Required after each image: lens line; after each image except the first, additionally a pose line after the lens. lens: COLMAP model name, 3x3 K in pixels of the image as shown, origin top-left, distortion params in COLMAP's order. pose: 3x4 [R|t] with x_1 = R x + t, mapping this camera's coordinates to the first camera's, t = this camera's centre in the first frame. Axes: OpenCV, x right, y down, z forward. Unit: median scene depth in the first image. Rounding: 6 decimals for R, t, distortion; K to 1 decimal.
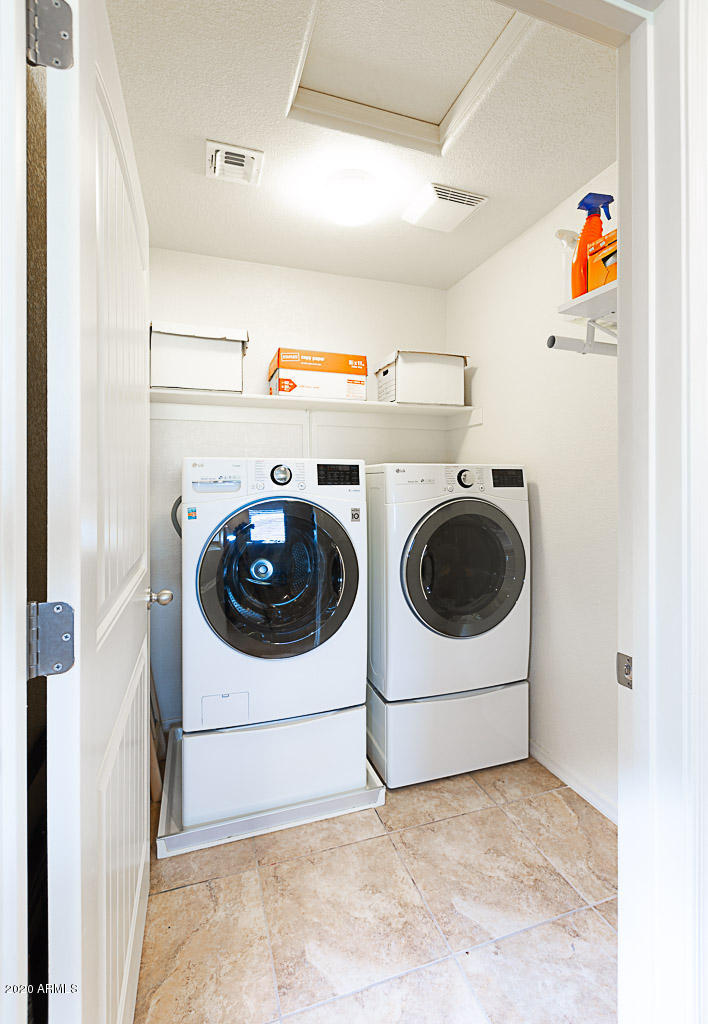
lens RADIAL K [[472.0, 0, 356.2], [0, 472.0, 483.9], [0, 0, 1]] dist [0.000555, -0.000903]
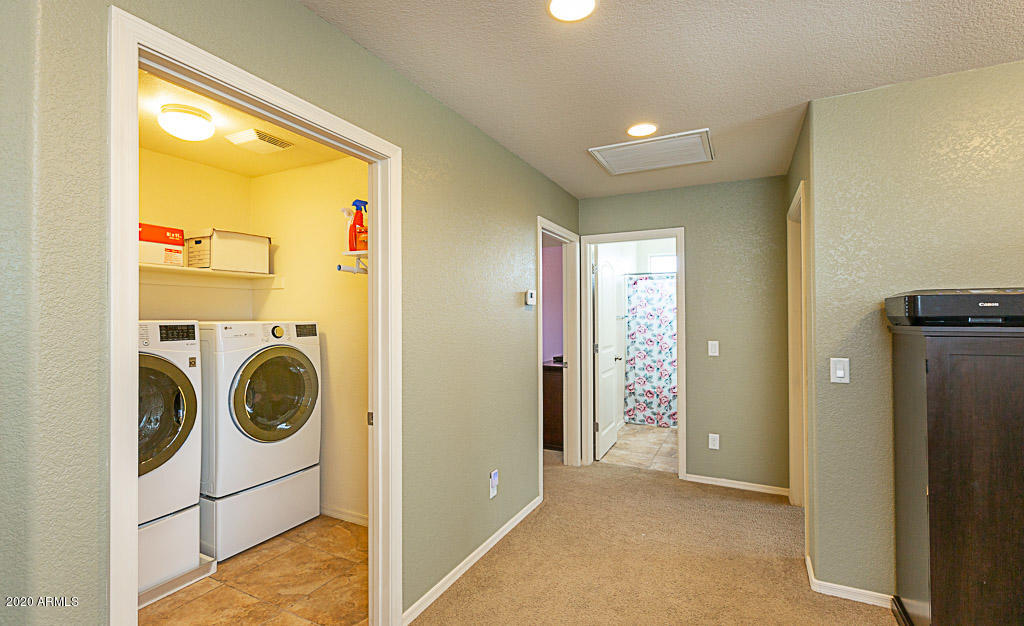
lens RADIAL K [[462.0, 0, 512.0], [0, 462.0, 313.0], [0, 0, 1]] dist [0.000642, 0.000033]
pose [[0.713249, 0.004350, 0.700897, -0.262748], [0.003288, 0.999949, -0.009552, -0.056164], [-0.700903, 0.009118, 0.713199, -0.548567]]
